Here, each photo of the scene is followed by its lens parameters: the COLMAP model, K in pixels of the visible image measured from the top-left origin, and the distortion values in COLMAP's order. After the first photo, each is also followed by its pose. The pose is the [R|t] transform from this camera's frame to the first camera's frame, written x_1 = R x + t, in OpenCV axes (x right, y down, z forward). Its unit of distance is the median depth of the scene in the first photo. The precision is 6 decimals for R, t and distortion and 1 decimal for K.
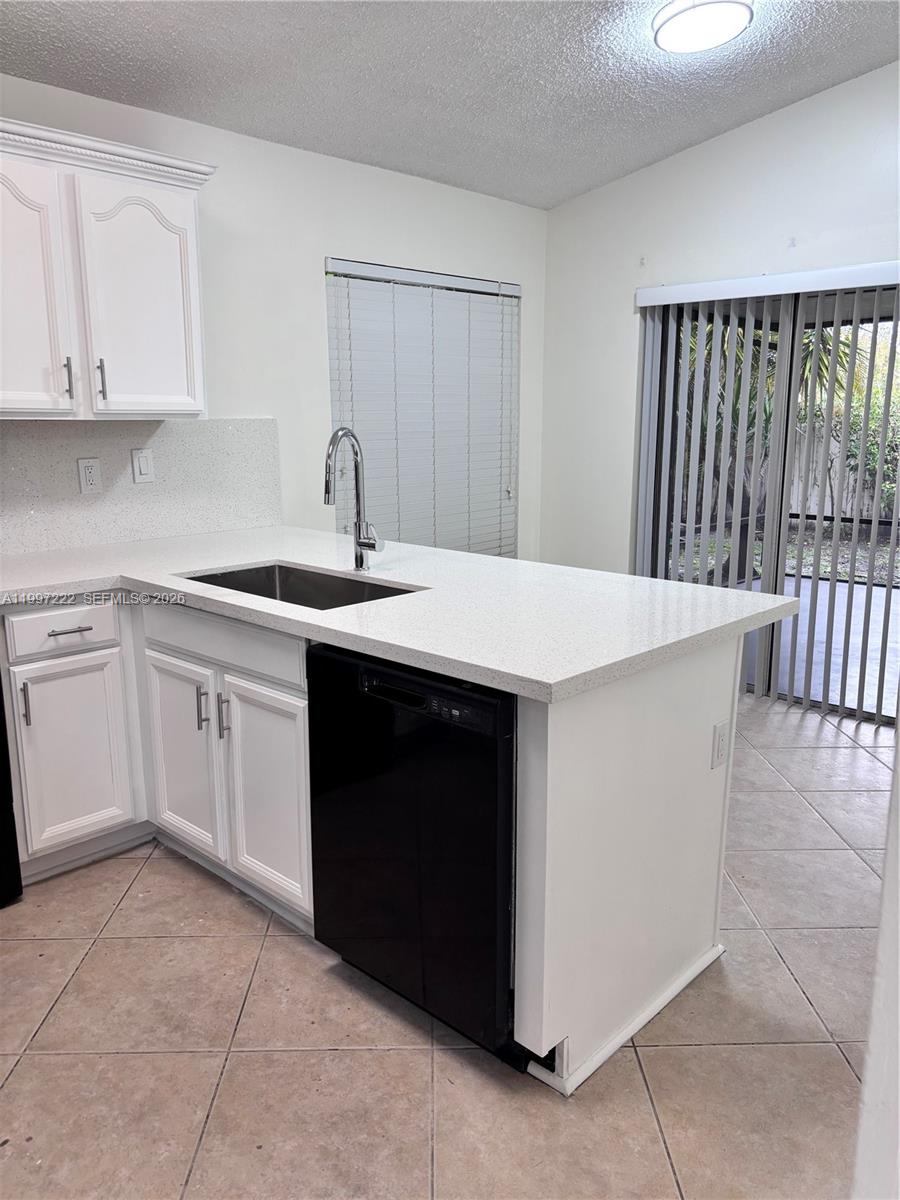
lens RADIAL K [[903.6, 0, 449.9], [0, 903.6, 598.7], [0, 0, 1]] dist [0.030986, -0.036651]
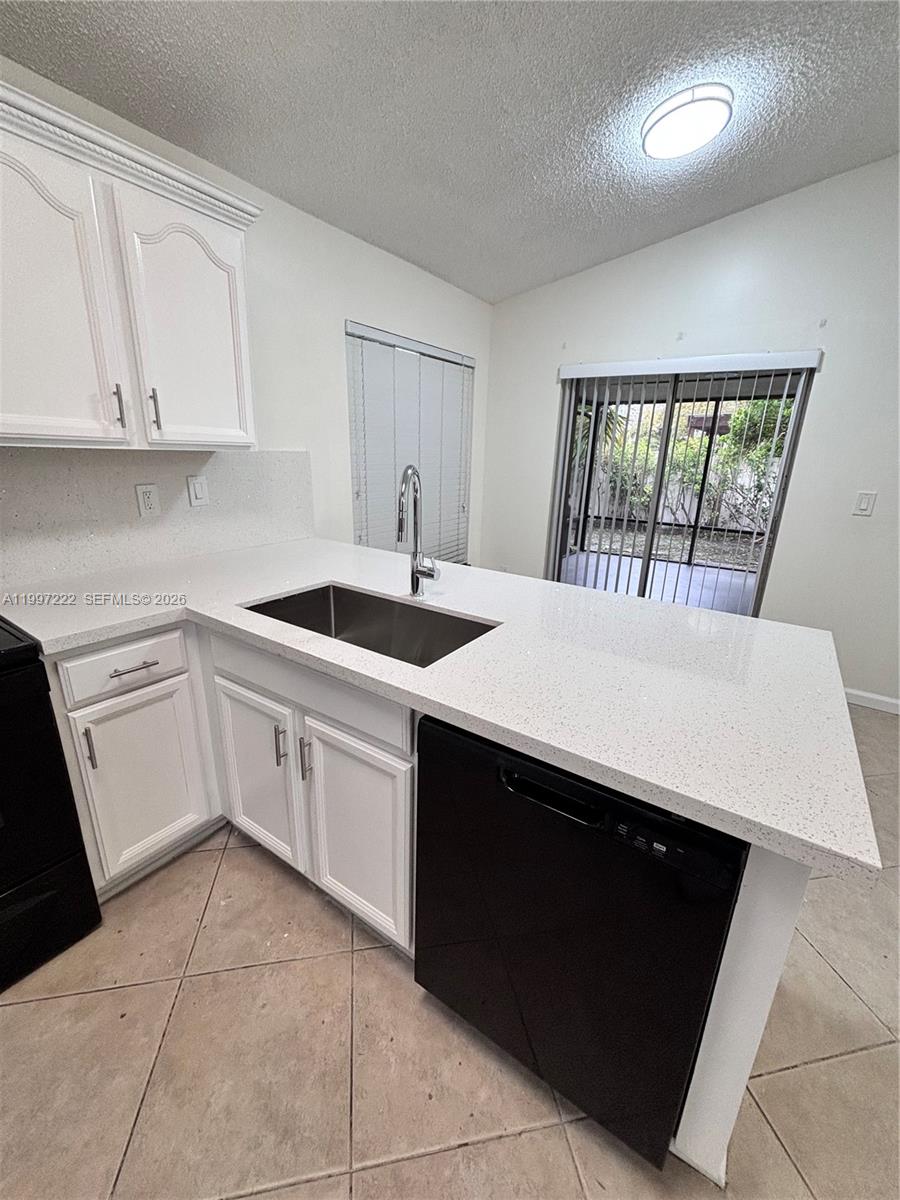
lens RADIAL K [[483.9, 0, 449.6], [0, 483.9, 596.5], [0, 0, 1]] dist [-0.003908, 0.000615]
pose [[0.986196, -0.016708, 0.164738, -0.156225], [0.001161, 0.995569, 0.094023, -0.086089], [-0.165579, -0.092534, 0.981846, 0.408786]]
